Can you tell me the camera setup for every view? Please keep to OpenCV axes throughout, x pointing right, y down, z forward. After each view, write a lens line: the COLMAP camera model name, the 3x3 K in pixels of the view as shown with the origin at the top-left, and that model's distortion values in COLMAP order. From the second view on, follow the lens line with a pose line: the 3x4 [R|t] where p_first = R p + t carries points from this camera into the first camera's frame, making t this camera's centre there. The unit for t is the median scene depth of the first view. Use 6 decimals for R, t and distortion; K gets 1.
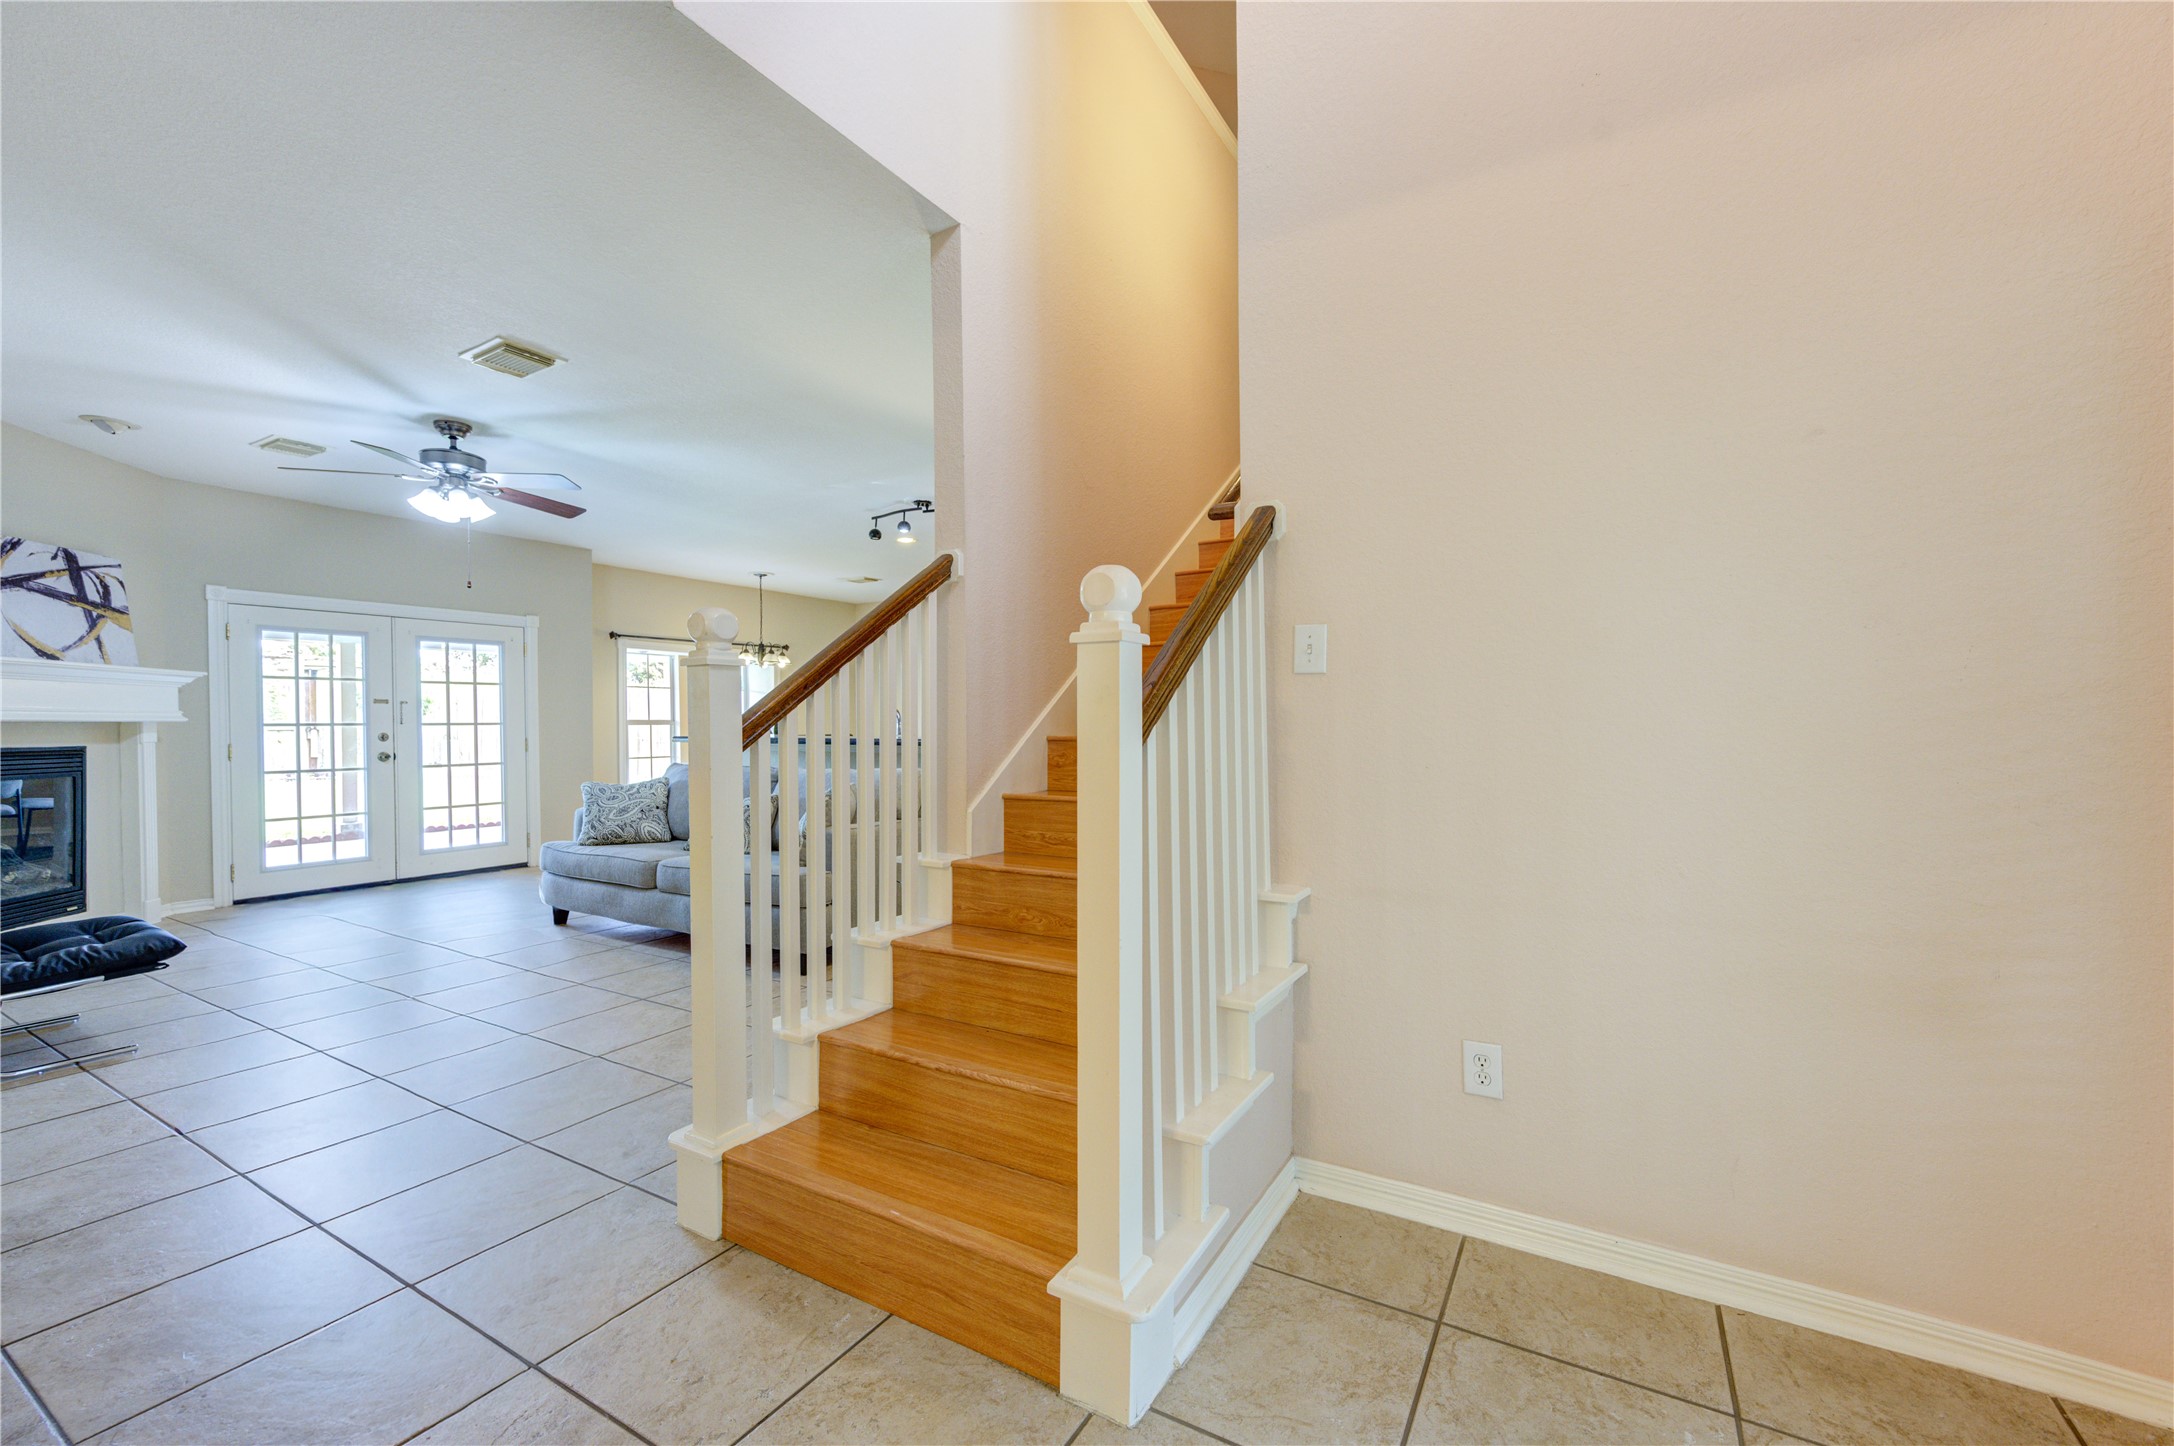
lens RADIAL K [[873.0, 0, 1134.0], [0, 873.0, 729.3], [0, 0, 1]] dist [-0.001055, -0.000024]
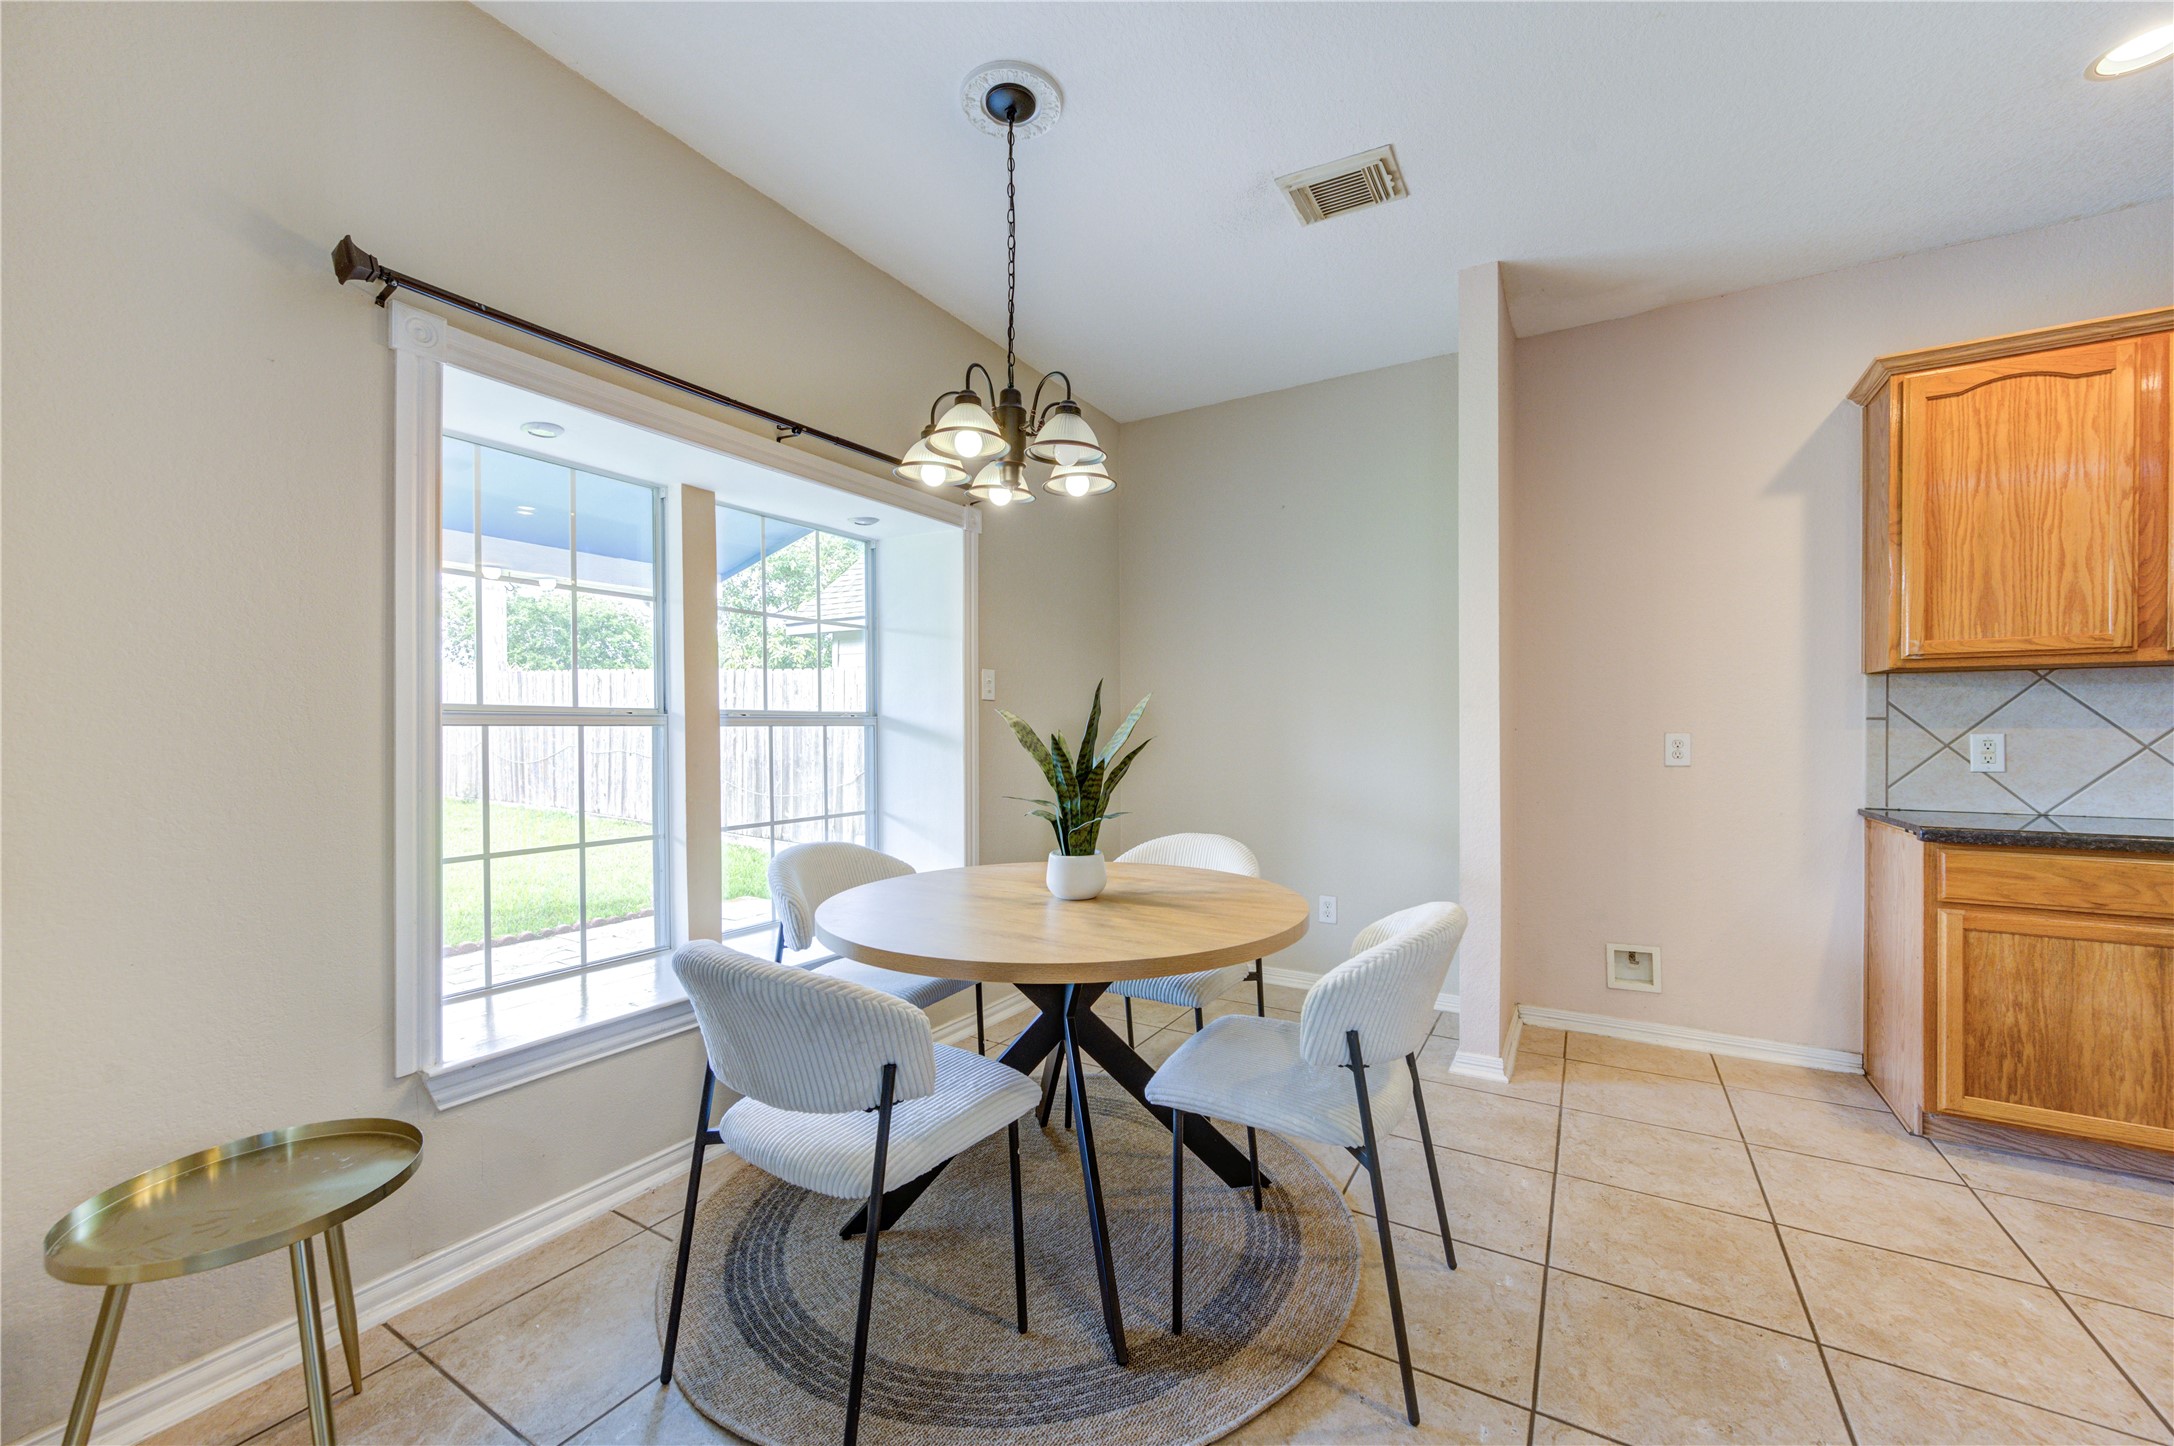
lens RADIAL K [[847.7, 0, 1093.7], [0, 847.7, 735.4], [0, 0, 1]] dist [0.003165, 0.000353]
pose [[0.999646, 0.004864, -0.026142, -0.747684], [-0.004876, 0.999988, -0.000405, -0.005283], [0.026140, 0.000532, 0.999658, 1.427138]]
